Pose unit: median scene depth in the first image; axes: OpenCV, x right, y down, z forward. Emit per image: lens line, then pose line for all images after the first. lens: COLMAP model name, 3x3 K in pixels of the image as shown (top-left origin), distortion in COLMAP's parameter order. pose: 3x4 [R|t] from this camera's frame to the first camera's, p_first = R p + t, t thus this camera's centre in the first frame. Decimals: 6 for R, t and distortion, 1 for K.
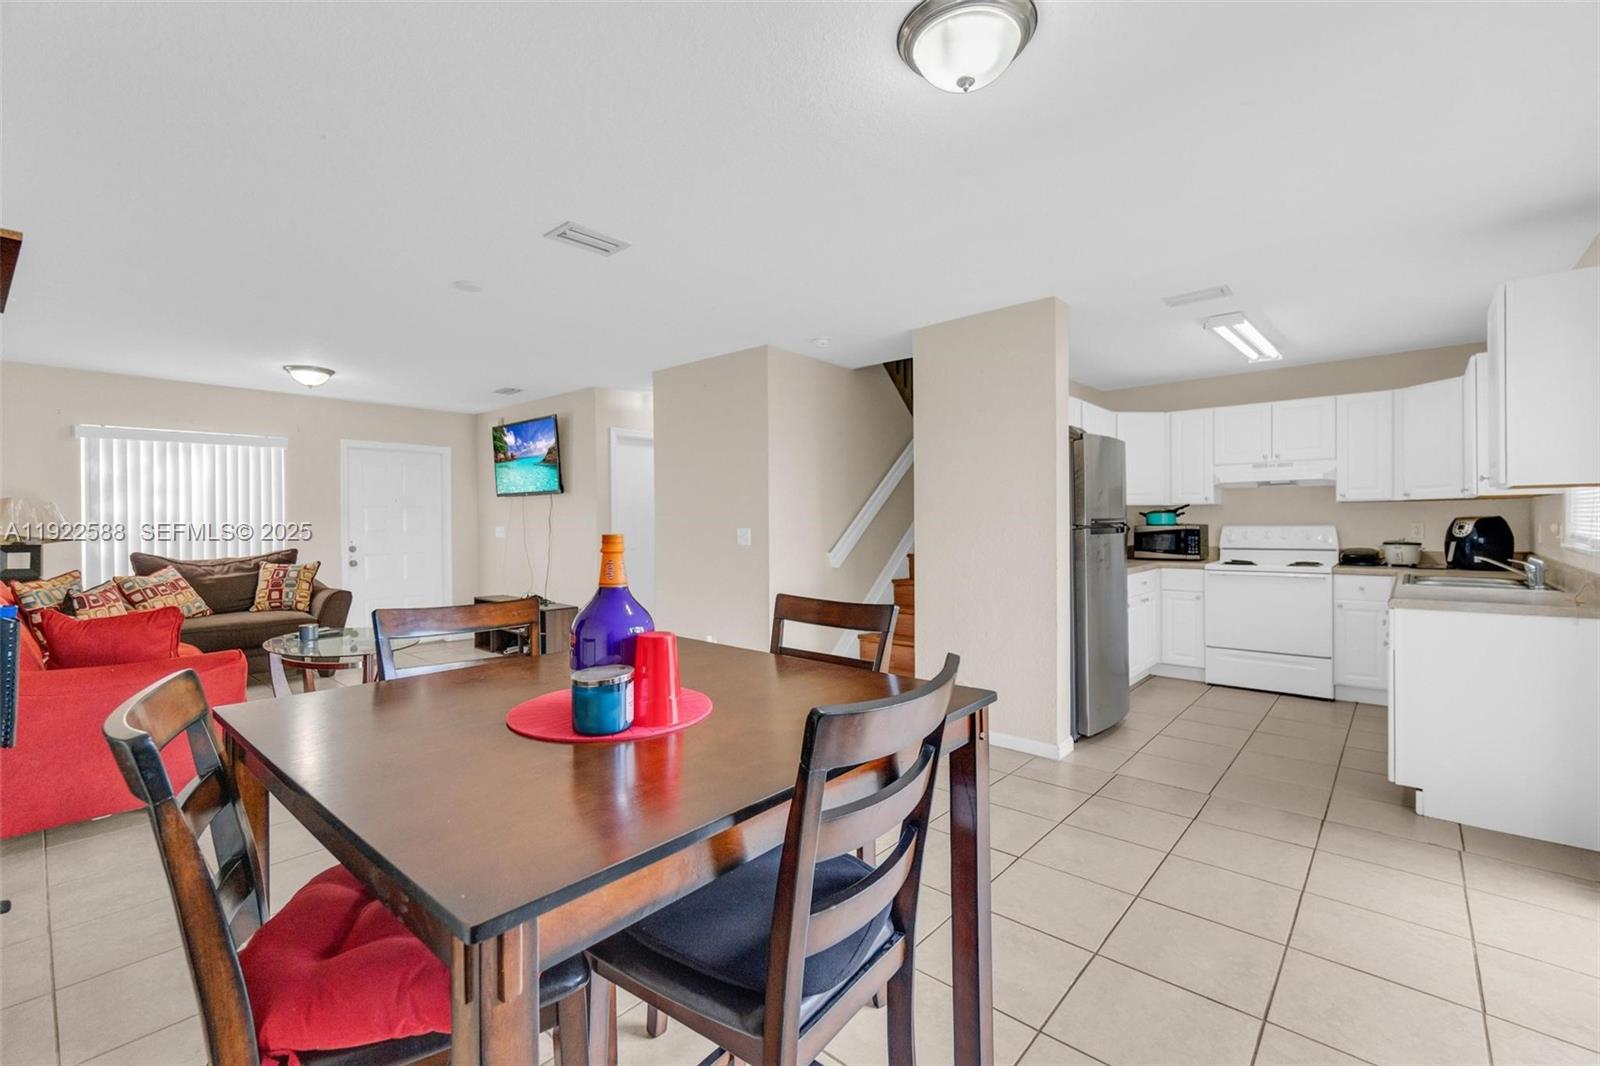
lens RADIAL K [[691.4, 0, 804.9], [0, 691.4, 528.1], [0, 0, 1]] dist [0.010508, 0.000162]
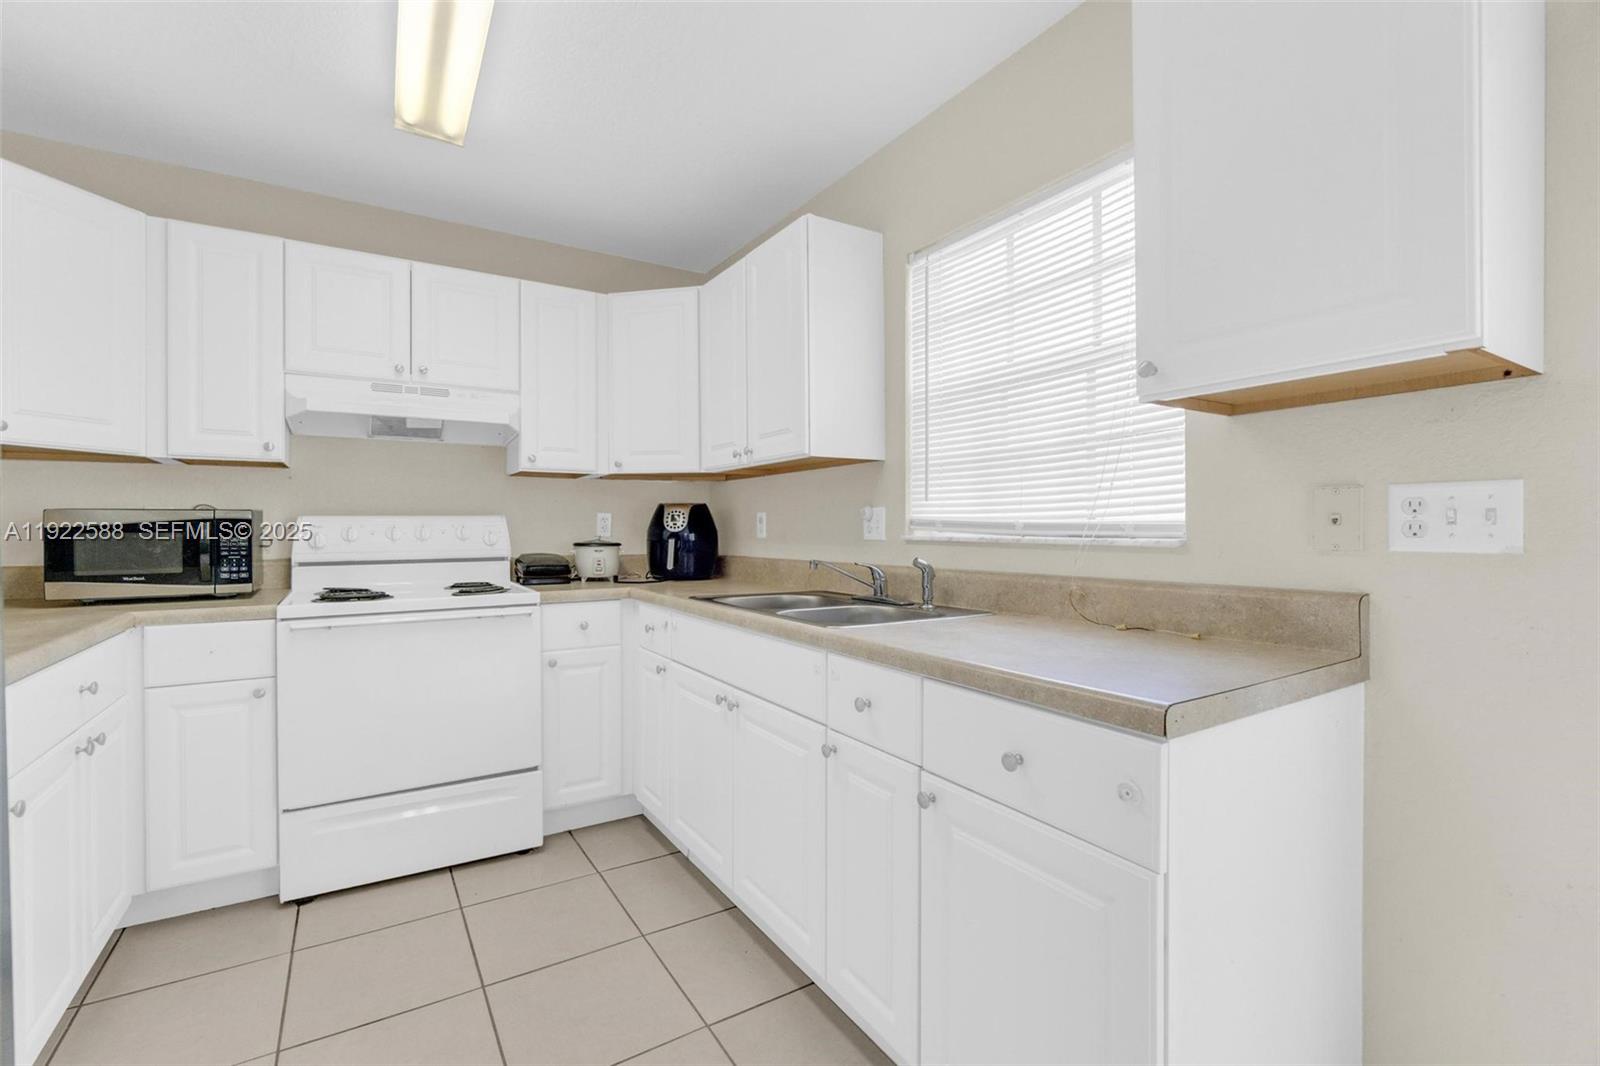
lens RADIAL K [[702.5, 0, 787.4], [0, 702.5, 529.5], [0, 0, 1]] dist [-0.003104, -0.000589]
pose [[0.303200, 0.005044, 0.952914, 0.303833], [0.008092, 0.999936, -0.007868, 0.014999], [-0.952893, 0.010097, 0.303139, 0.644411]]
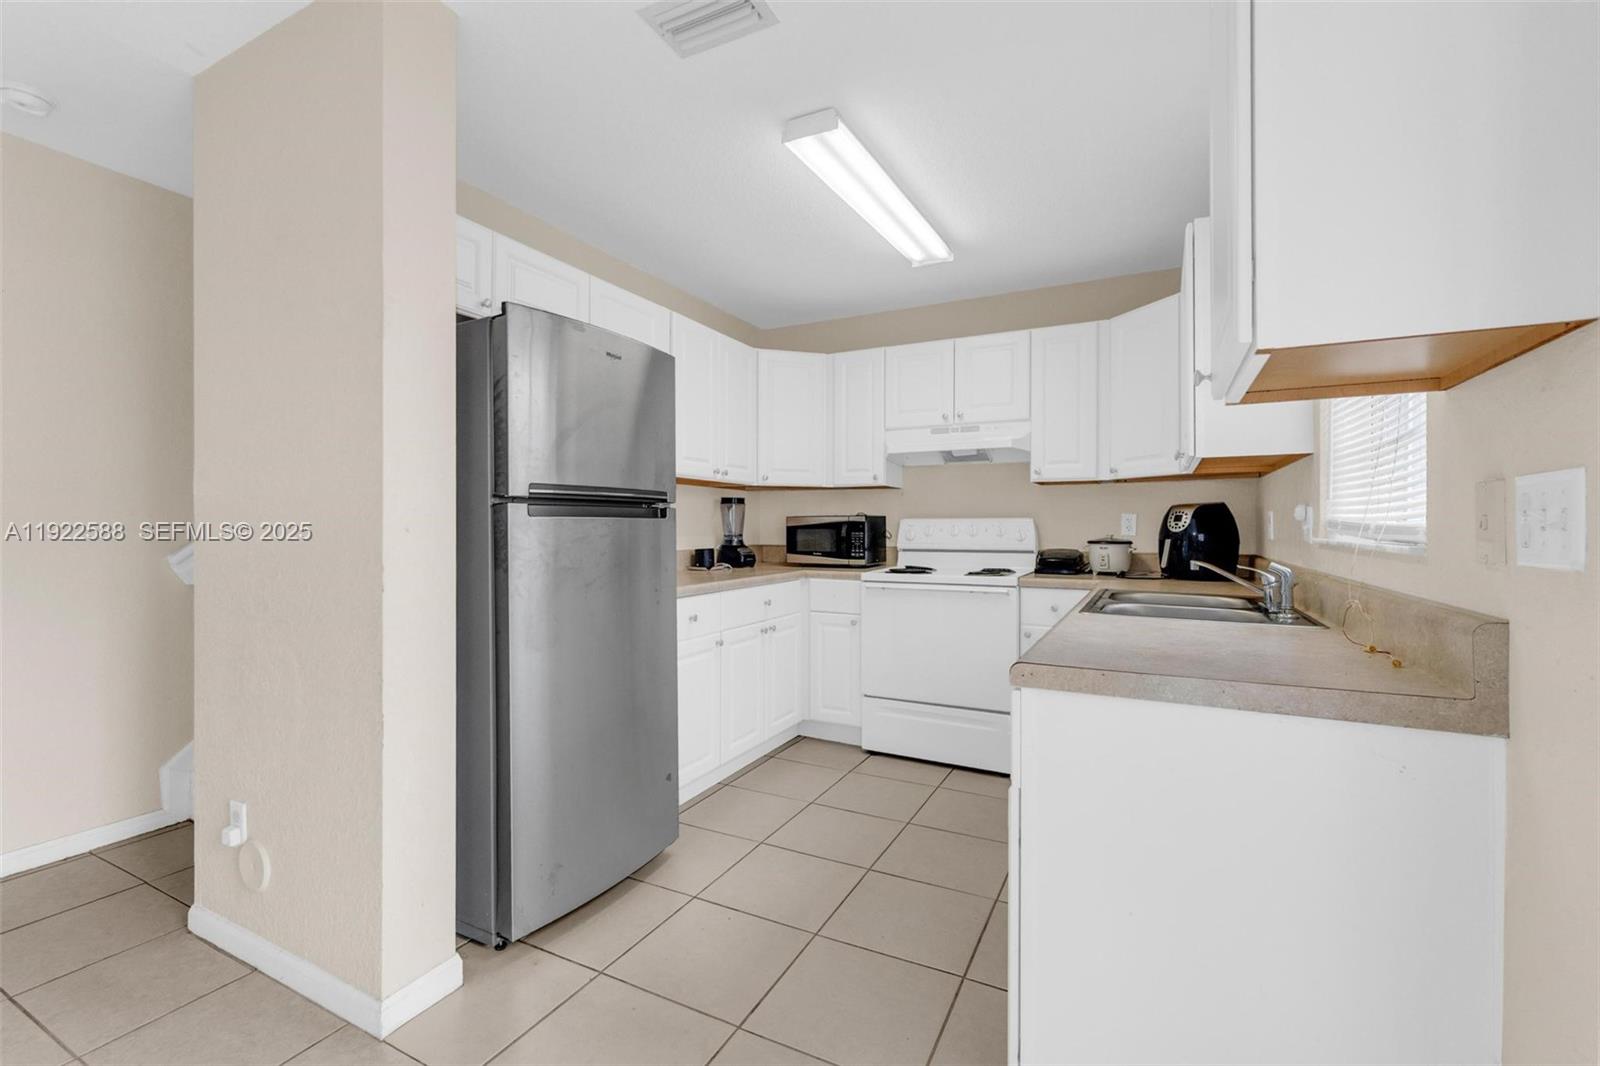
lens RADIAL K [[702.5, 0, 787.4], [0, 702.5, 529.5], [0, 0, 1]] dist [-0.003104, -0.000589]
pose [[0.972894, 0.009101, 0.231072, 0.374870], [-0.008080, 0.999953, -0.005367, 0.015527], [-0.231110, 0.003355, 0.972922, 0.383264]]
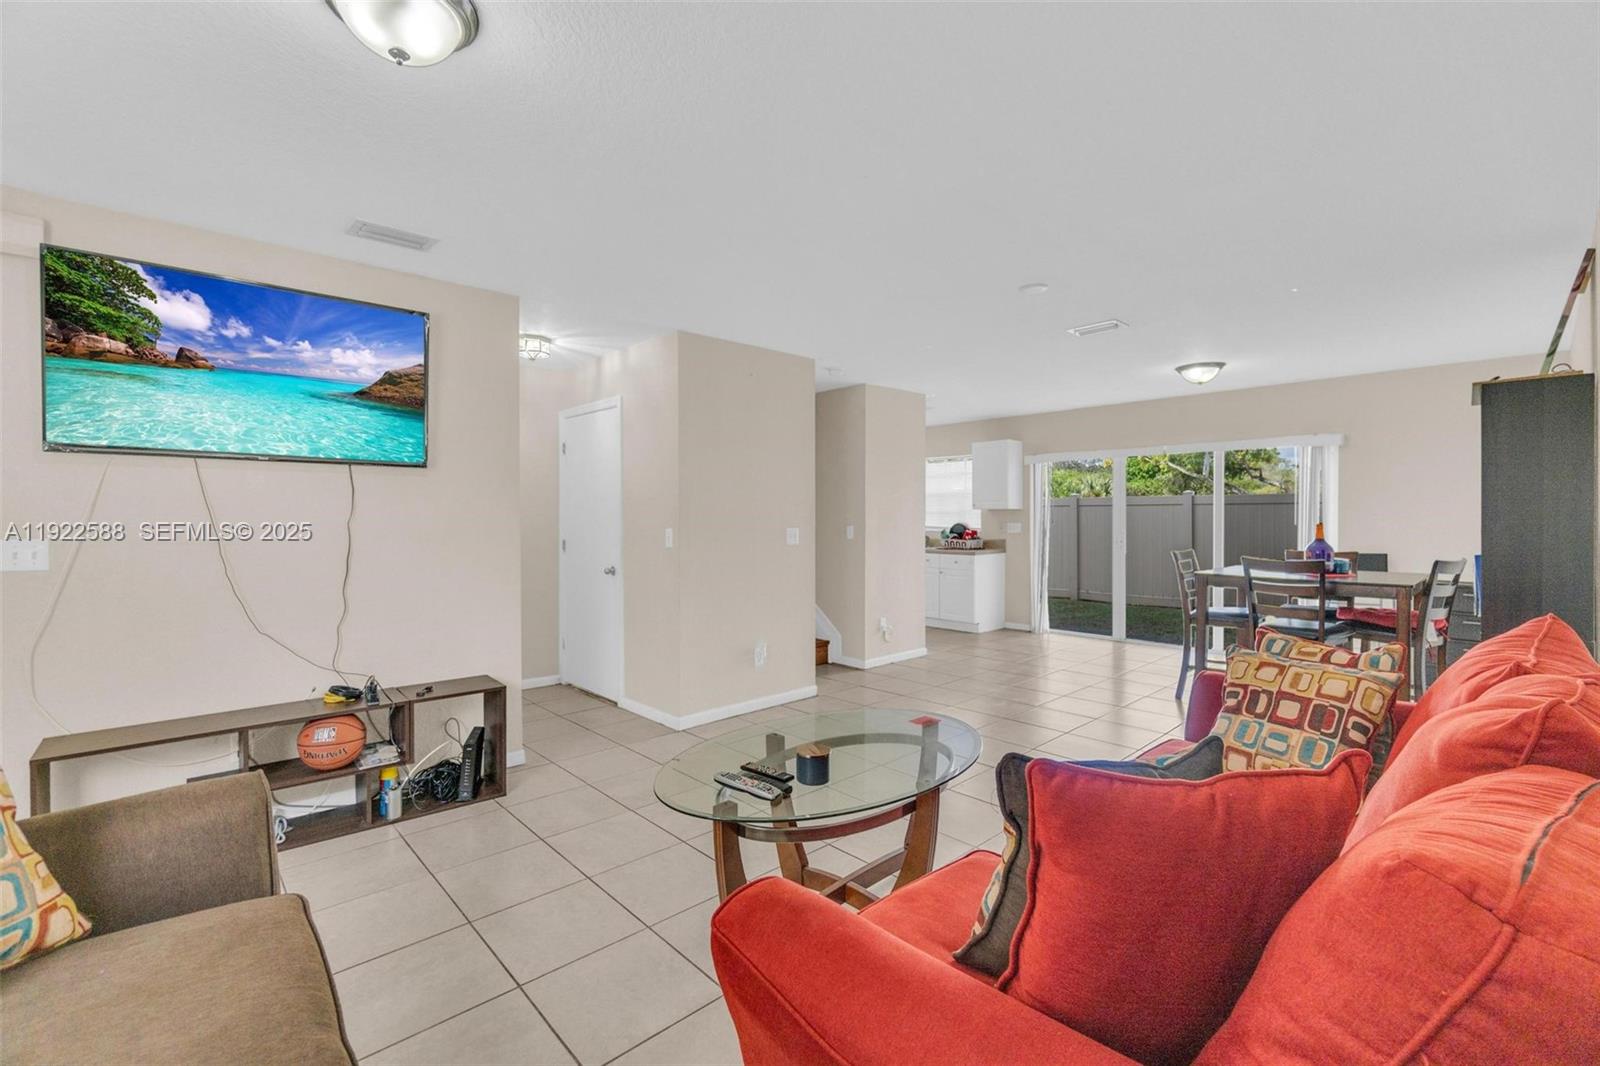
lens RADIAL K [[691.4, 0, 804.9], [0, 691.4, 528.1], [0, 0, 1]] dist [0.010508, 0.000162]
pose [[0.103606, -0.006300, 0.994598, -1.054485], [0.015054, 0.999875, 0.004765, -0.003574], [-0.994504, 0.014479, 0.103688, 0.820110]]
